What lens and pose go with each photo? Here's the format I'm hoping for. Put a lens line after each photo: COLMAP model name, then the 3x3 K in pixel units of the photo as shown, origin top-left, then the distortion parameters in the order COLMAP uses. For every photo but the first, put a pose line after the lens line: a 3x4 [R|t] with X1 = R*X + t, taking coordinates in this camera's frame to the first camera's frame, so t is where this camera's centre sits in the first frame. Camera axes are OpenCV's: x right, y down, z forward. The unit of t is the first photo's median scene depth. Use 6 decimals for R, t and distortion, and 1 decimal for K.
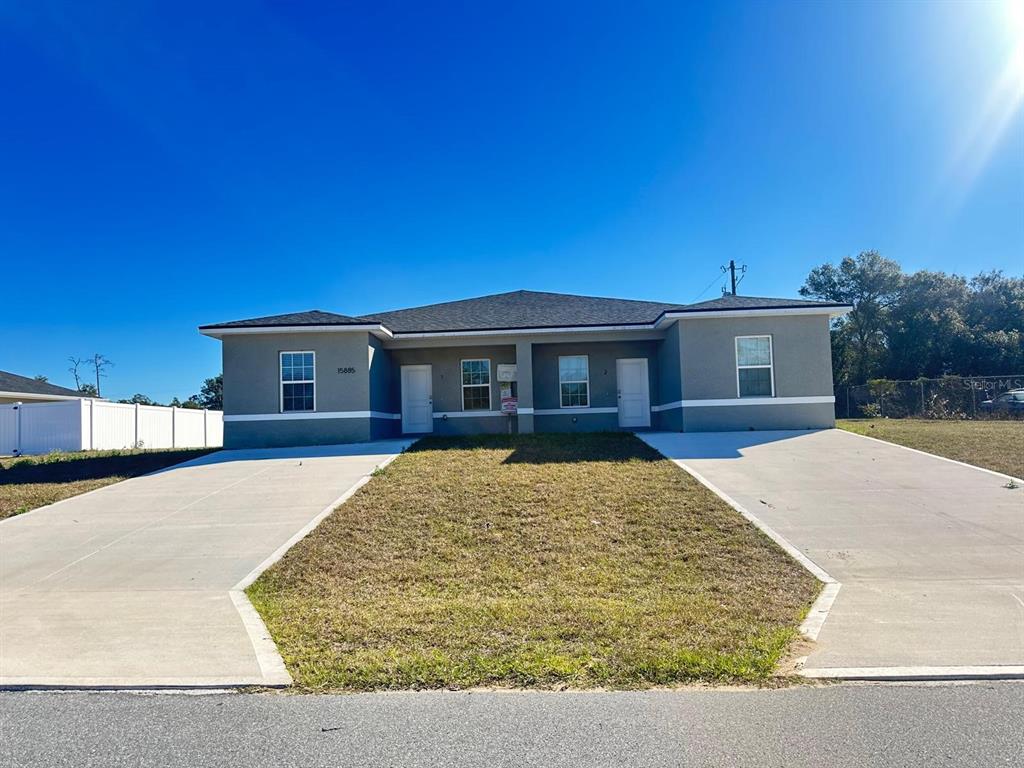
lens RADIAL K [[543.5, 0, 514.1], [0, 543.5, 383.3], [0, 0, 1]] dist [0.004724, -0.000655]
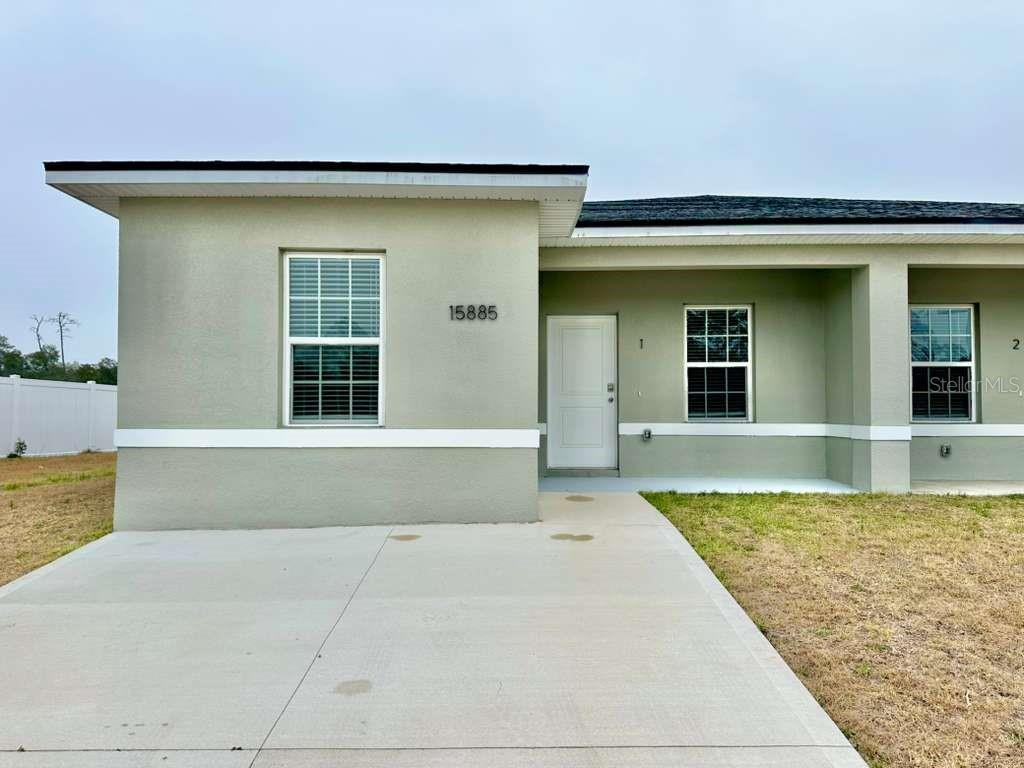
lens RADIAL K [[543.5, 0, 513.1], [0, 543.5, 383.9], [0, 0, 1]] dist [0.004724, -0.000655]
pose [[0.998944, 0.032517, 0.032449, -0.290030], [-0.033936, 0.998447, 0.044185, 0.006293], [-0.030962, -0.045240, 0.998496, 0.638083]]
